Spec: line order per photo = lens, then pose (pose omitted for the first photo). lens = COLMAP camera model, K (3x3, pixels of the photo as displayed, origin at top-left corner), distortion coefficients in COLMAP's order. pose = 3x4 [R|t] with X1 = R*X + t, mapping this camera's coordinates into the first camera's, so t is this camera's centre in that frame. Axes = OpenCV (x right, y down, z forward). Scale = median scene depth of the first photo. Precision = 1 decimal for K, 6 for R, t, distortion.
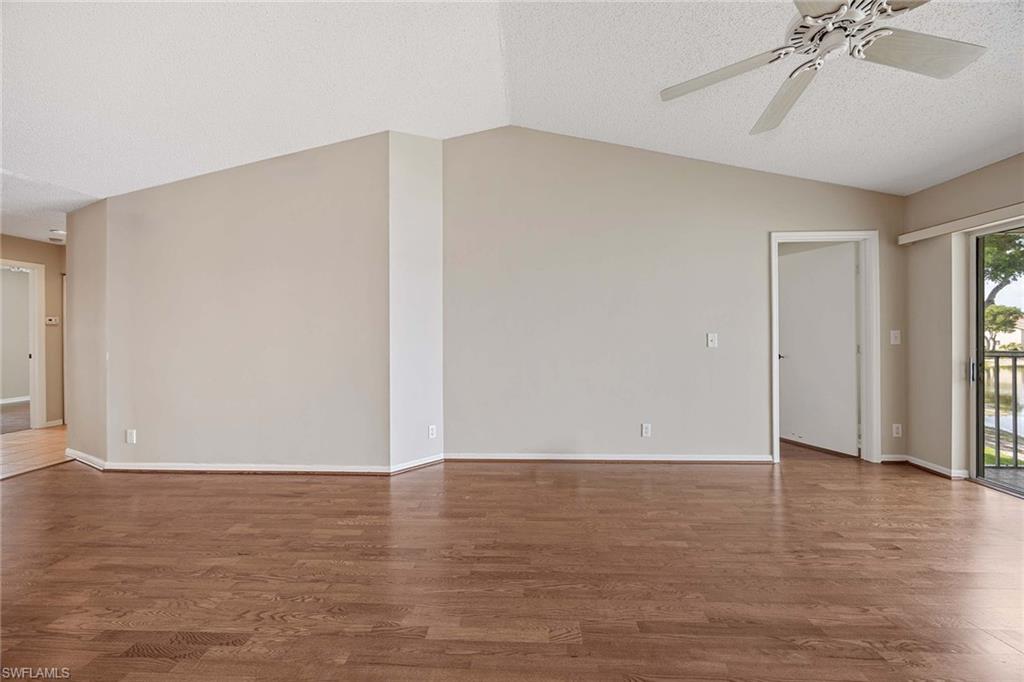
lens RADIAL K [[395.4, 0, 512.0], [0, 395.4, 341.0], [0, 0, 1]] dist [0.000451, 0.000190]
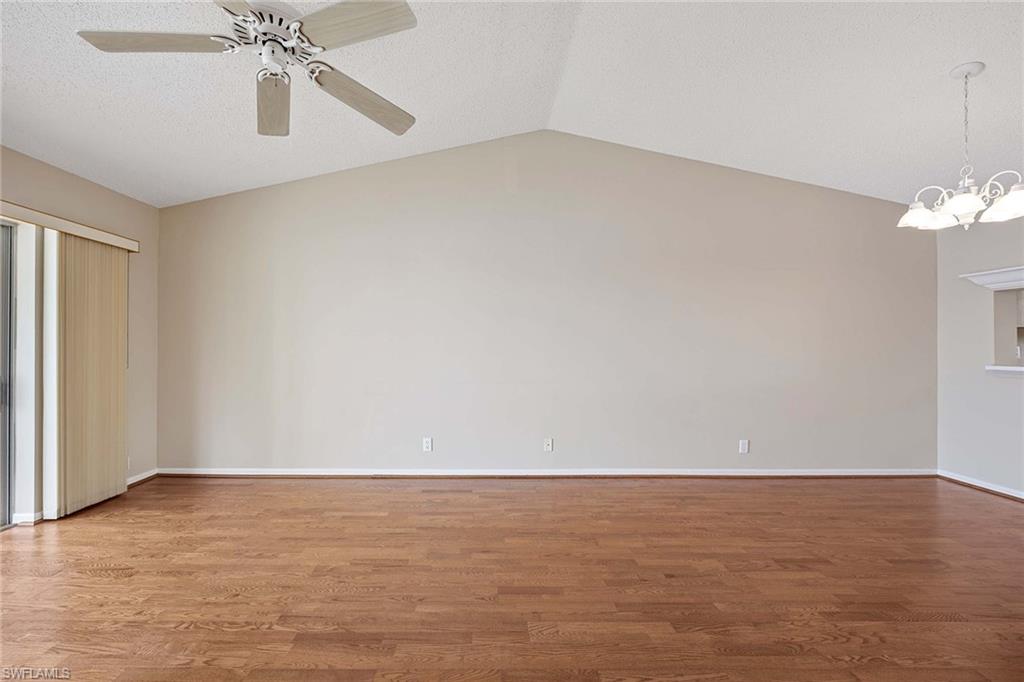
lens RADIAL K [[395.4, 0, 512.0], [0, 395.4, 341.0], [0, 0, 1]] dist [0.000451, 0.000190]
pose [[-0.994698, 0.003077, -0.102788, 0.320377], [0.002678, 0.999988, 0.004012, -0.034112], [0.102799, 0.003715, -0.994695, 2.005091]]
